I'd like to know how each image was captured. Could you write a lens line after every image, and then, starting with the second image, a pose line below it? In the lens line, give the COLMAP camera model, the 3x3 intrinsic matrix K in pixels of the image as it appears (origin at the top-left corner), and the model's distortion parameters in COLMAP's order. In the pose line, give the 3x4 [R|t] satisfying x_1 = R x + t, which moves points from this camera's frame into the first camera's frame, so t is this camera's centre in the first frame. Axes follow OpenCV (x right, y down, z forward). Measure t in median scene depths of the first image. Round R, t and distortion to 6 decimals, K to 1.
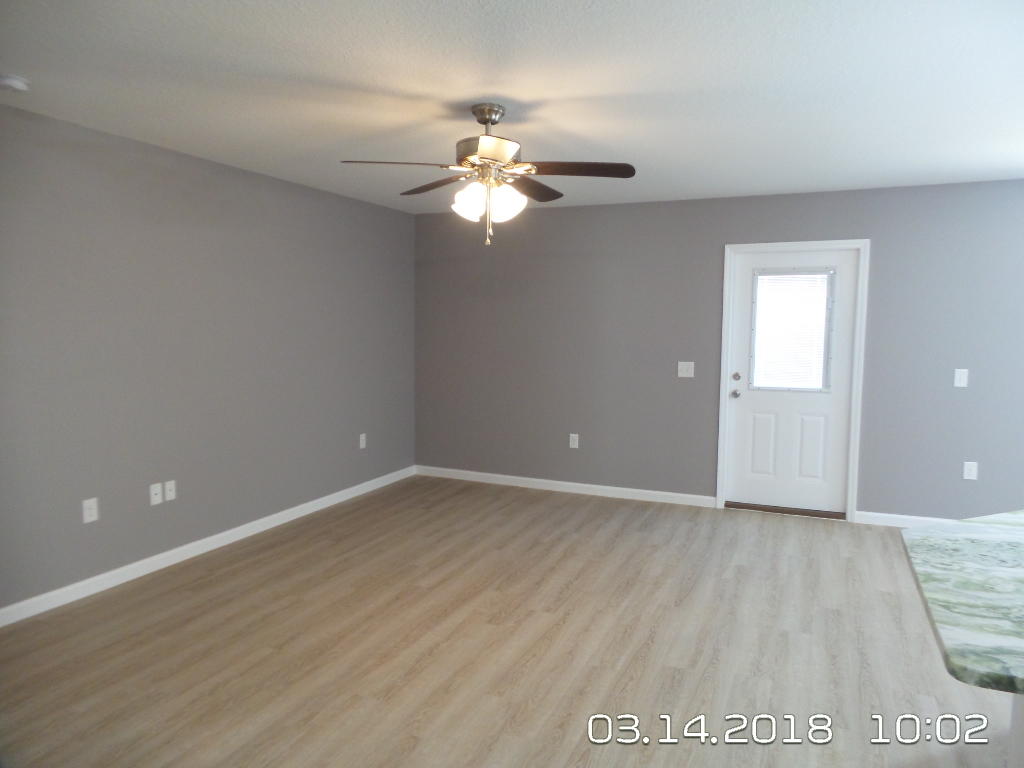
lens RADIAL K [[703.3, 0, 510.6], [0, 703.3, 394.8], [0, 0, 1]] dist [-0.003292, -0.000162]
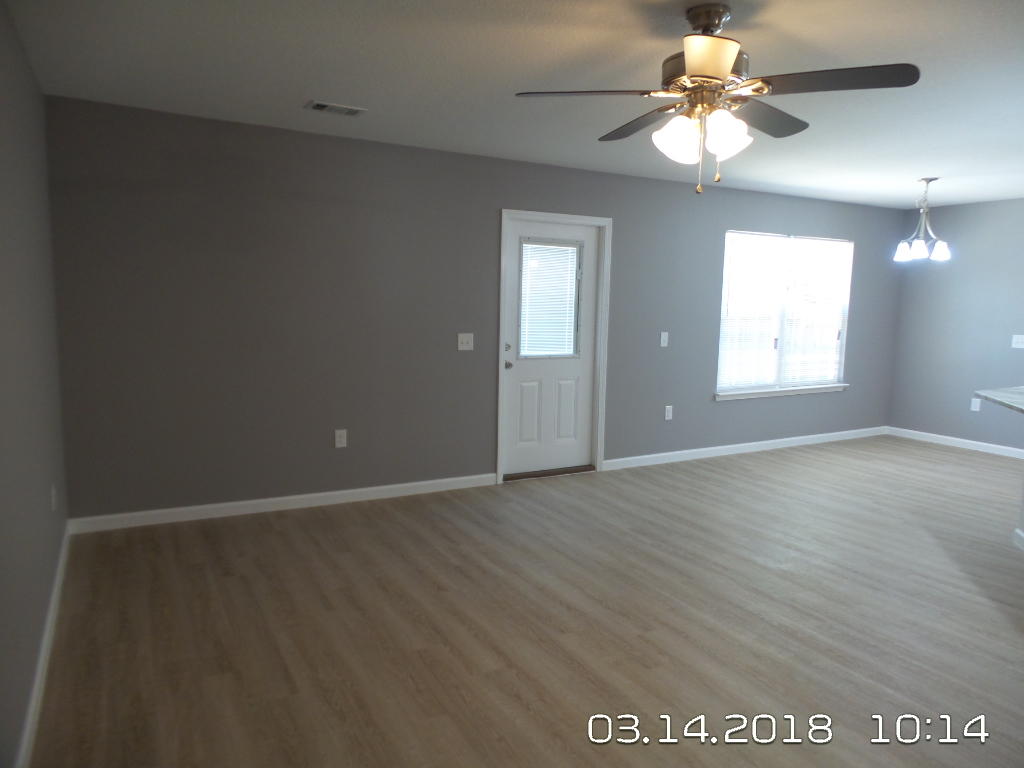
lens RADIAL K [[703.3, 0, 510.6], [0, 703.3, 394.8], [0, 0, 1]] dist [-0.003292, -0.000162]
pose [[0.595255, -0.098054, 0.797532, -0.625953], [0.063312, 0.995164, 0.075098, -0.044353], [-0.801039, 0.005791, 0.598585, 0.561097]]
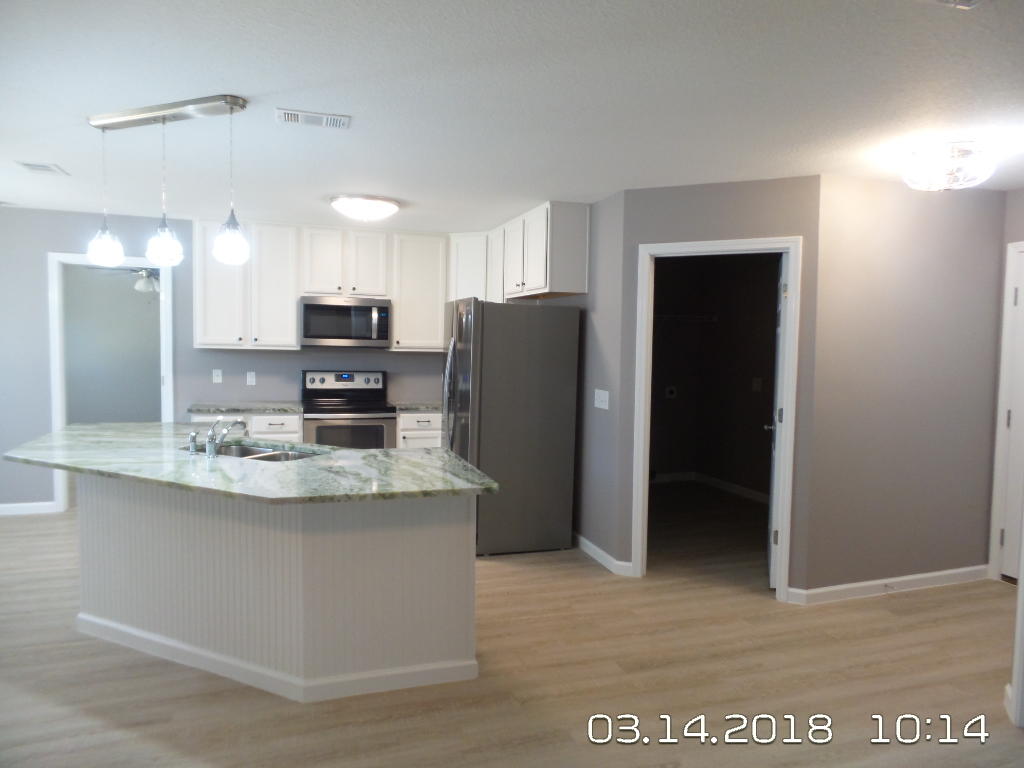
lens RADIAL K [[708.4, 0, 513.7], [0, 708.4, 395.3], [0, 0, 1]] dist [-0.004111, 0.006109]
pose [[-0.681675, -0.067697, 0.728516, -0.320633], [0.048265, 0.989381, 0.137099, -0.071799], [-0.730061, 0.128618, -0.671169, 0.744607]]
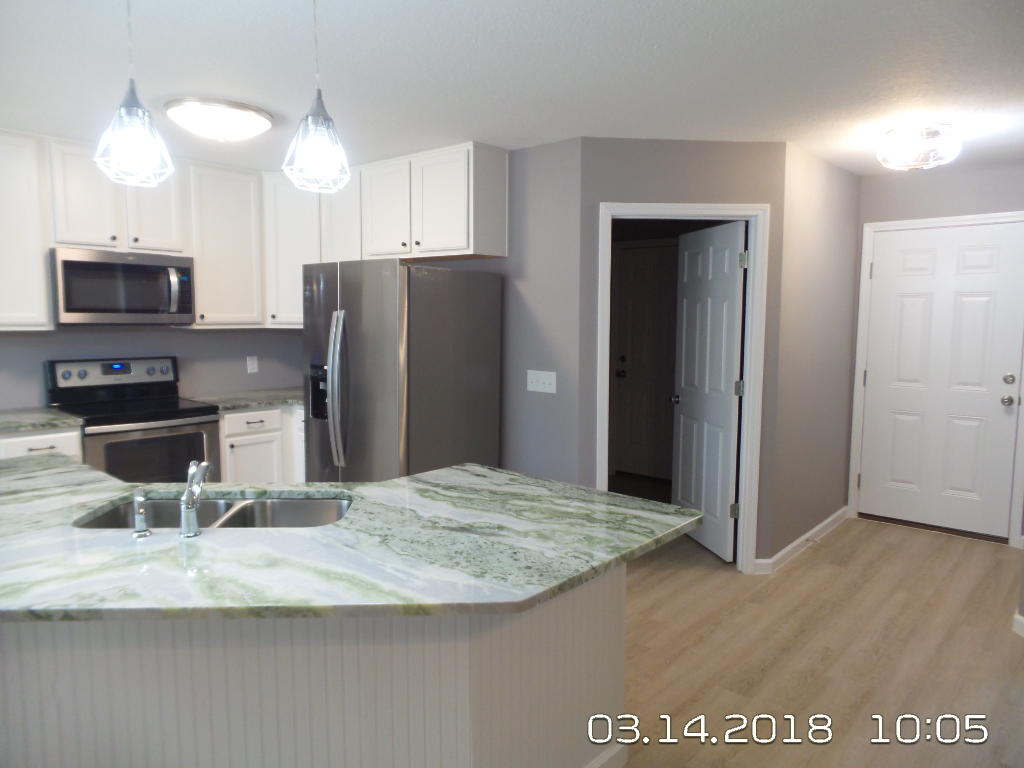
lens RADIAL K [[708.4, 0, 513.7], [0, 708.4, 395.3], [0, 0, 1]] dist [-0.004111, 0.006109]
pose [[-0.958878, -0.041448, 0.280777, 0.179326], [0.016739, 0.979298, 0.201728, -0.082584], [-0.283326, 0.198133, -0.938334, 0.816188]]
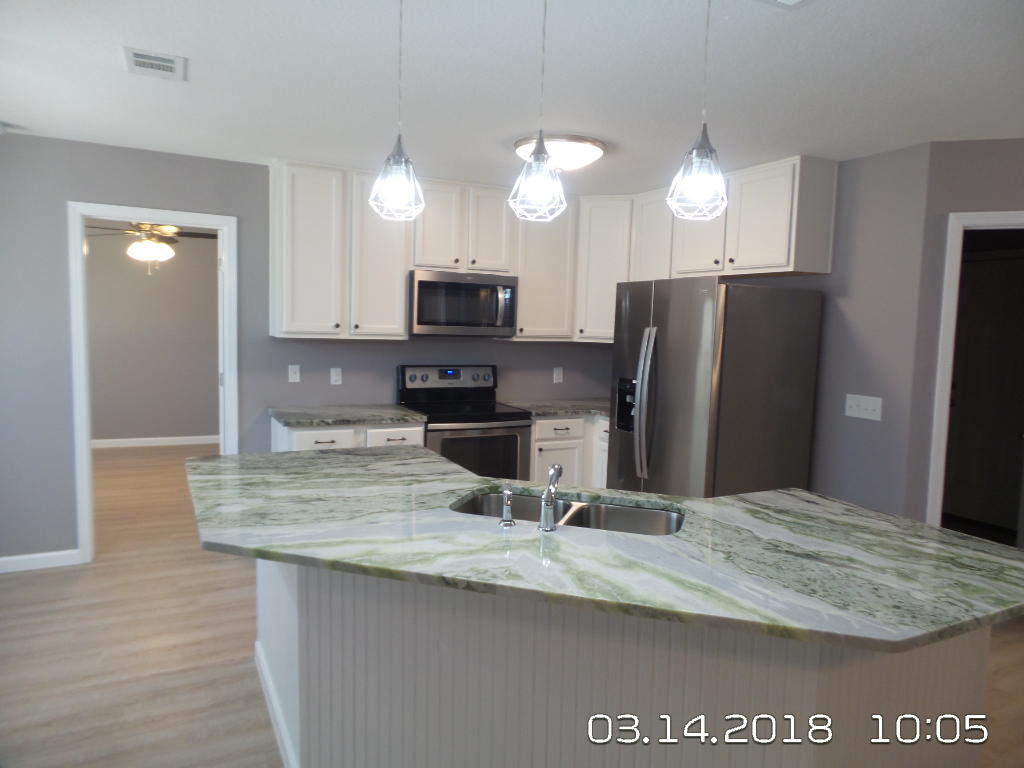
lens RADIAL K [[708.4, 0, 513.7], [0, 708.4, 395.3], [0, 0, 1]] dist [-0.004111, 0.006109]
pose [[-0.789640, -0.083072, 0.607921, 0.222220], [0.030867, 0.984159, 0.174578, -0.090537], [-0.612793, 0.156619, -0.774568, 0.860715]]
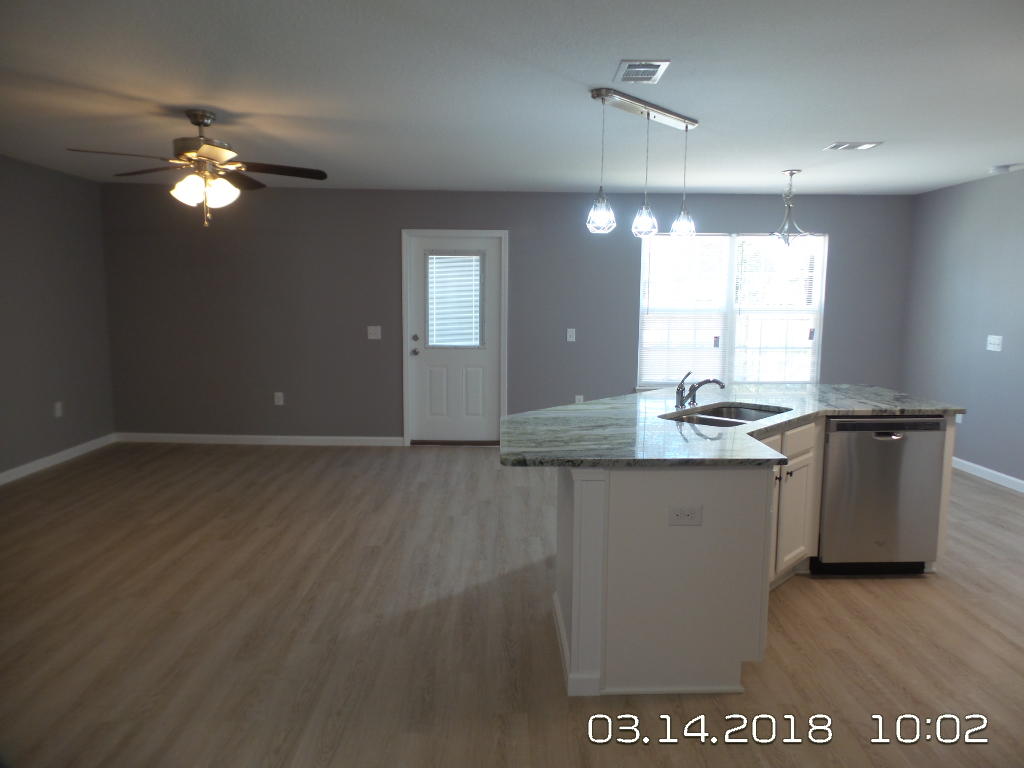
lens RADIAL K [[708.4, 0, 513.7], [0, 708.4, 395.3], [0, 0, 1]] dist [-0.004111, 0.006109]
pose [[0.907723, -0.051430, 0.416406, -0.058804], [0.035145, 0.998291, 0.046686, 0.031021], [-0.418096, -0.027743, 0.907979, -0.270450]]
